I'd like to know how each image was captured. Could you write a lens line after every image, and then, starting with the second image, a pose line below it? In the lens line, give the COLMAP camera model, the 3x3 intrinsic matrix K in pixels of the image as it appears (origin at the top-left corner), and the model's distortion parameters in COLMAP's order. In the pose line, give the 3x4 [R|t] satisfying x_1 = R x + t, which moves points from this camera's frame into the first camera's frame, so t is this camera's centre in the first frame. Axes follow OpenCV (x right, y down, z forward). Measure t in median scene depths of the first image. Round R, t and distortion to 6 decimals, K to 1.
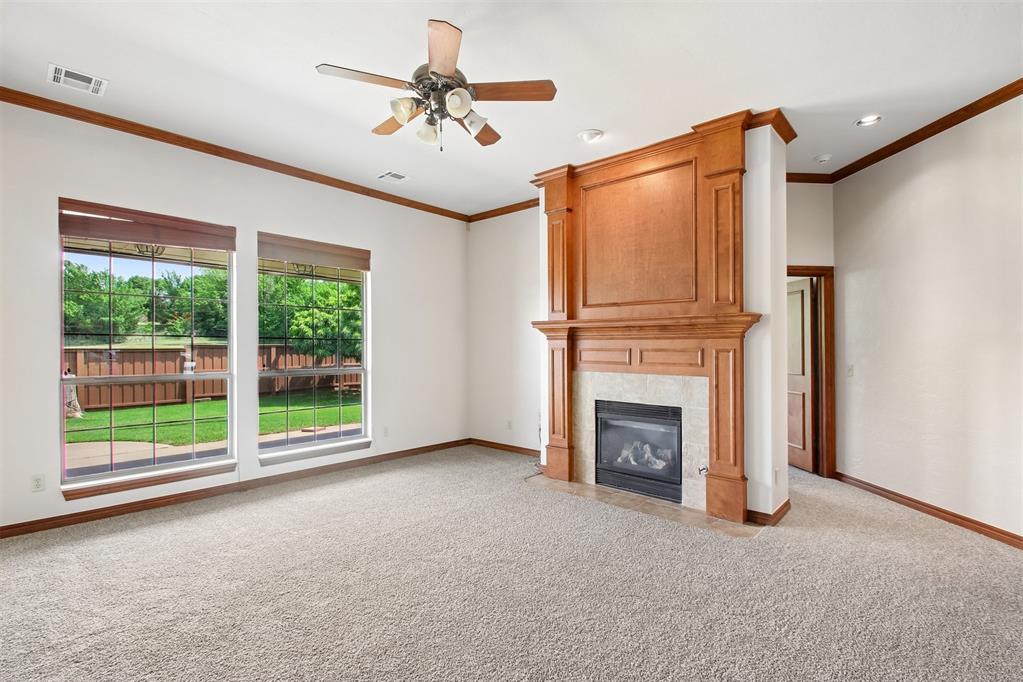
lens RADIAL K [[476.3, 0, 498.8], [0, 476.3, 342.6], [0, 0, 1]] dist [-0.003854, -0.000681]
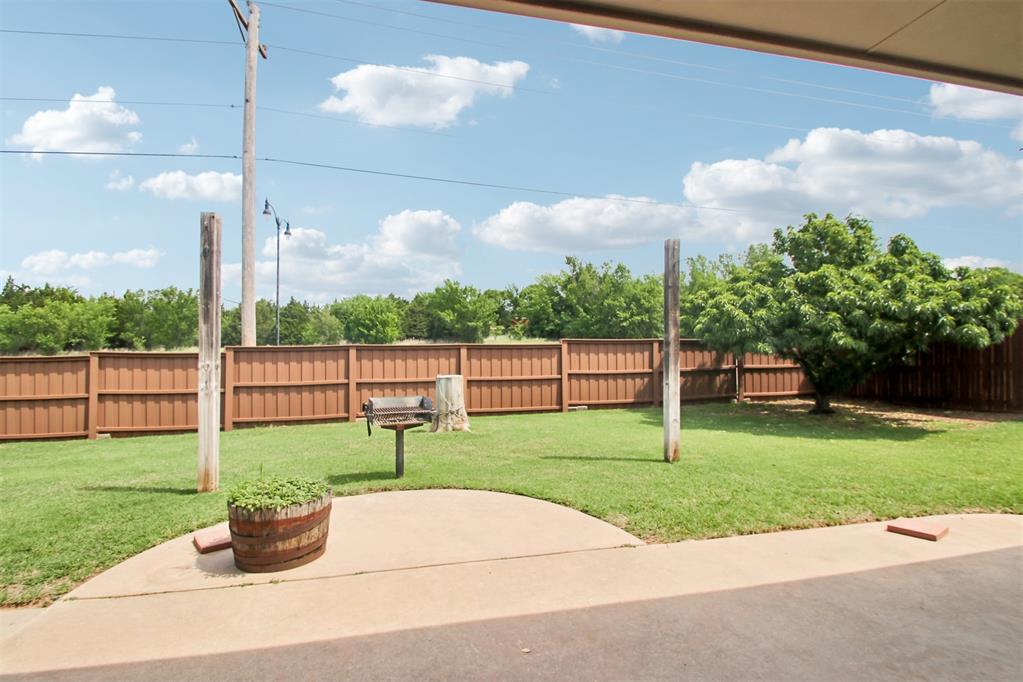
lens RADIAL K [[476.3, 0, 498.8], [0, 476.3, 342.6], [0, 0, 1]] dist [-0.003854, -0.000681]
pose [[0.808688, -0.010022, -0.588152, -0.201746], [0.010057, 0.999944, -0.003211, 0.008918], [0.588151, -0.003318, 0.808744, 0.212393]]
